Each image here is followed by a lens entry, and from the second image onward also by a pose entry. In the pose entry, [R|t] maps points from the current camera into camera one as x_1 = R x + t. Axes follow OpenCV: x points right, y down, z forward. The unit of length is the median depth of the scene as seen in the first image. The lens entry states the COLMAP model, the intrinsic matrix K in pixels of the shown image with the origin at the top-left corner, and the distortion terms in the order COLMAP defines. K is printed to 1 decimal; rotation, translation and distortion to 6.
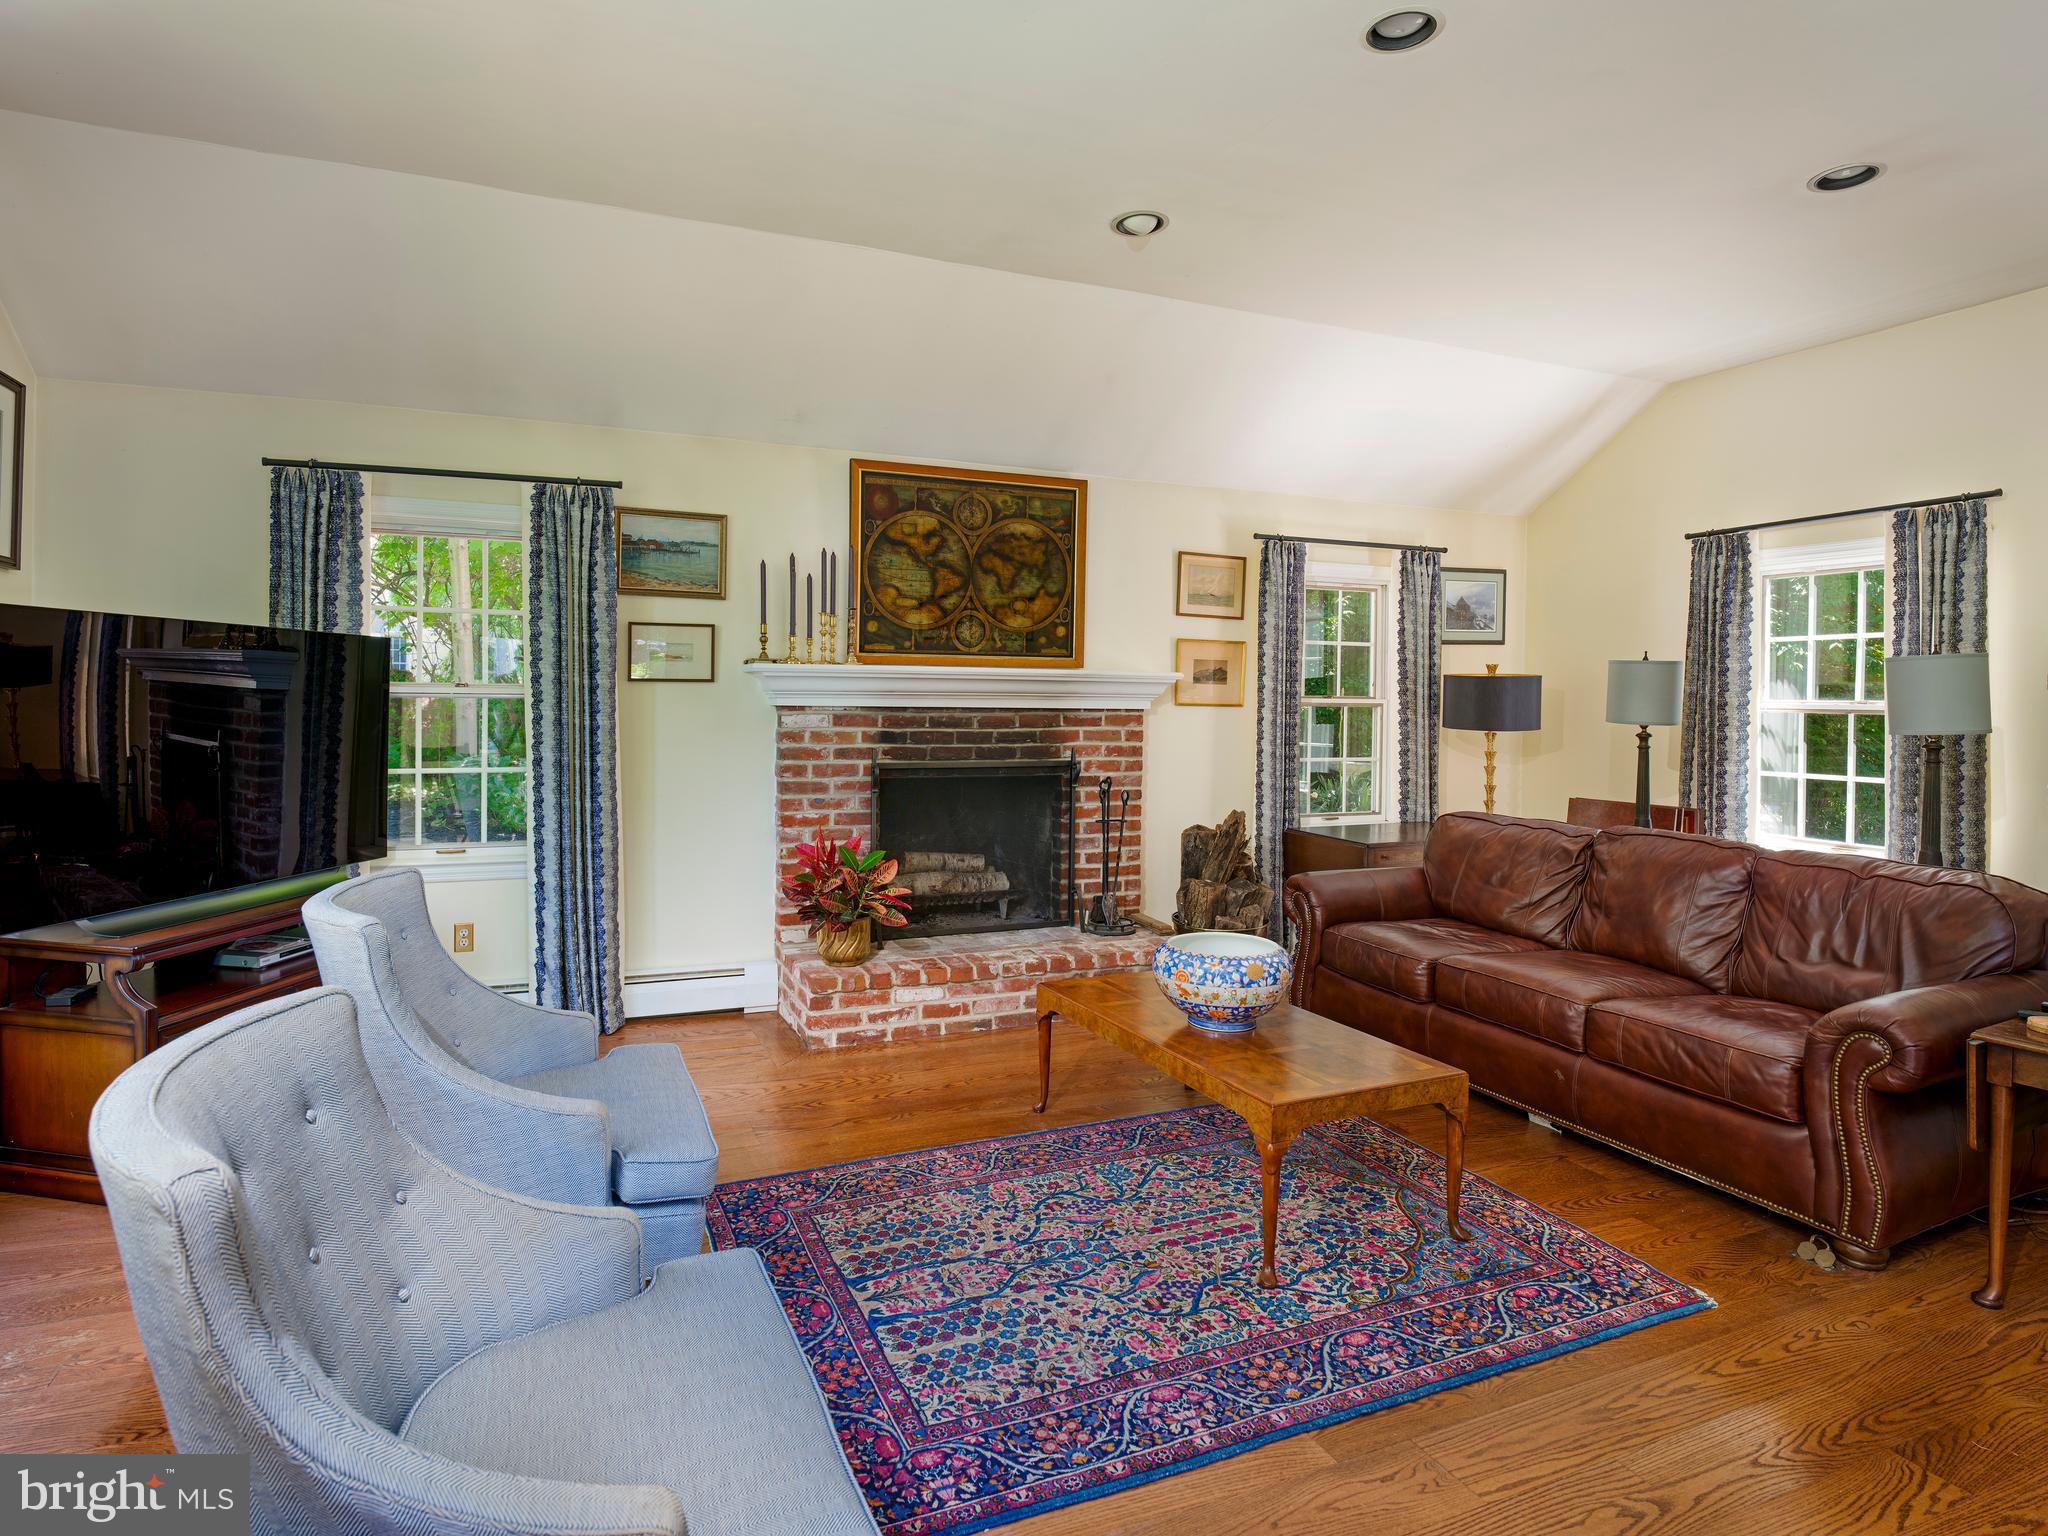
lens RADIAL K [[1072.3, 0, 907.0], [0, 1072.3, 713.7], [0, 0, 1]] dist [-0.016811, -0.002221]
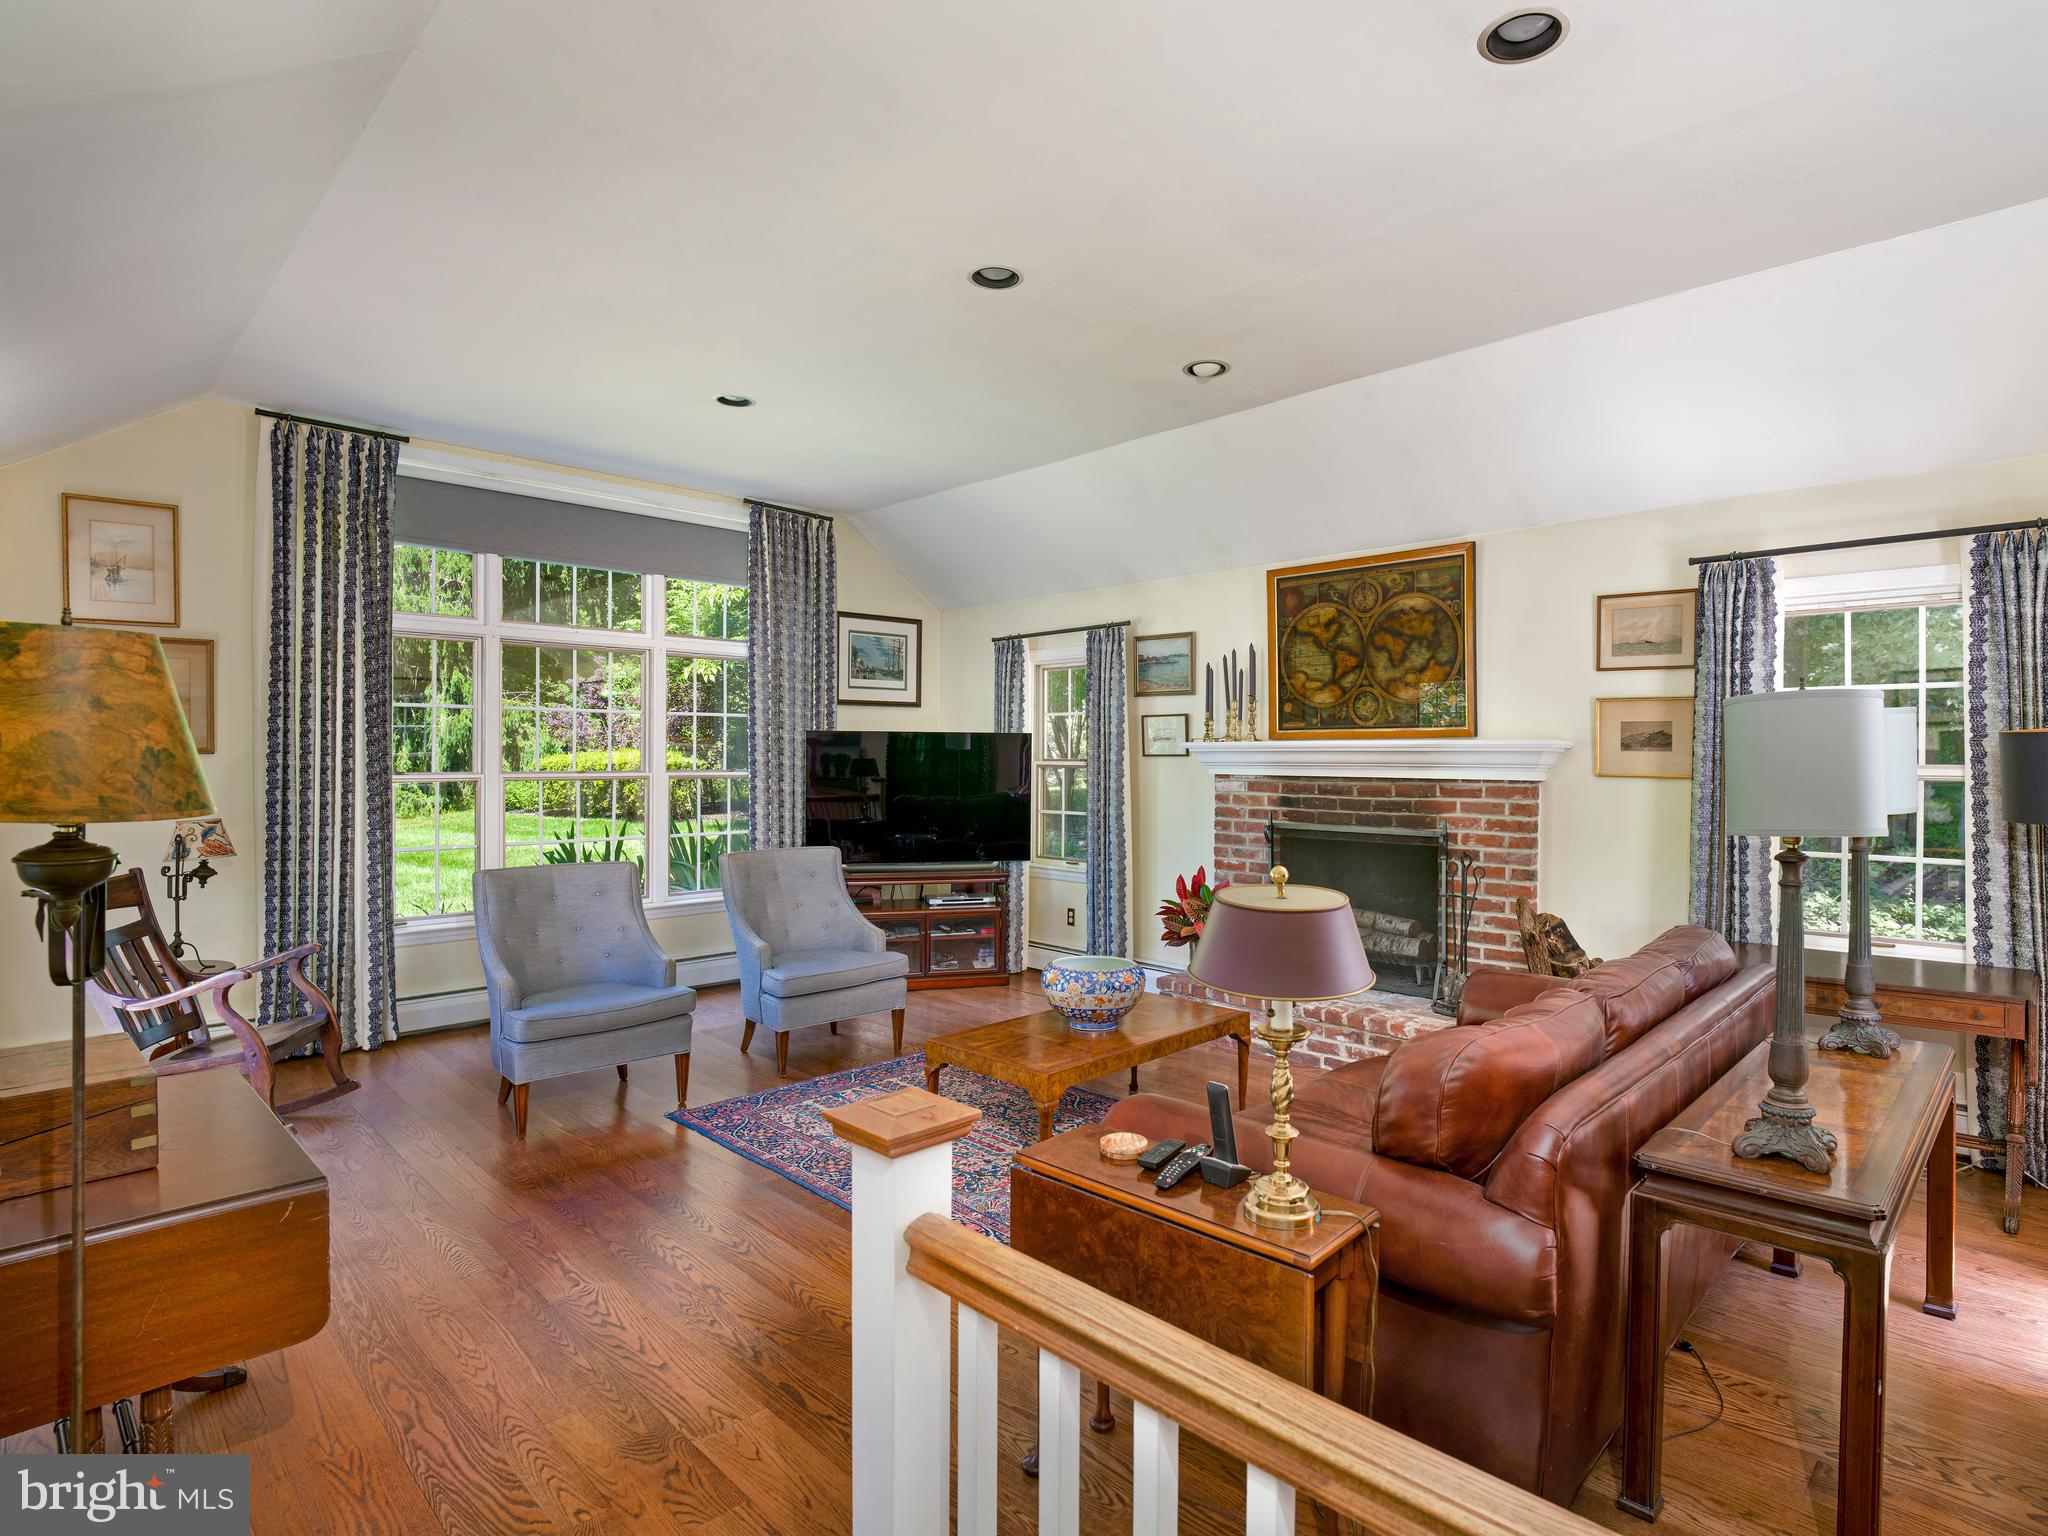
lens RADIAL K [[1048.4, 0, 1030.1], [0, 1048.4, 763.4], [0, 0, 1]] dist [-0.004804, 0.000048]
pose [[0.402448, -0.005654, -0.915425, 0.898574], [-0.016791, 0.999767, -0.013557, 0.000276], [0.915289, 0.020827, 0.402259, 0.274198]]
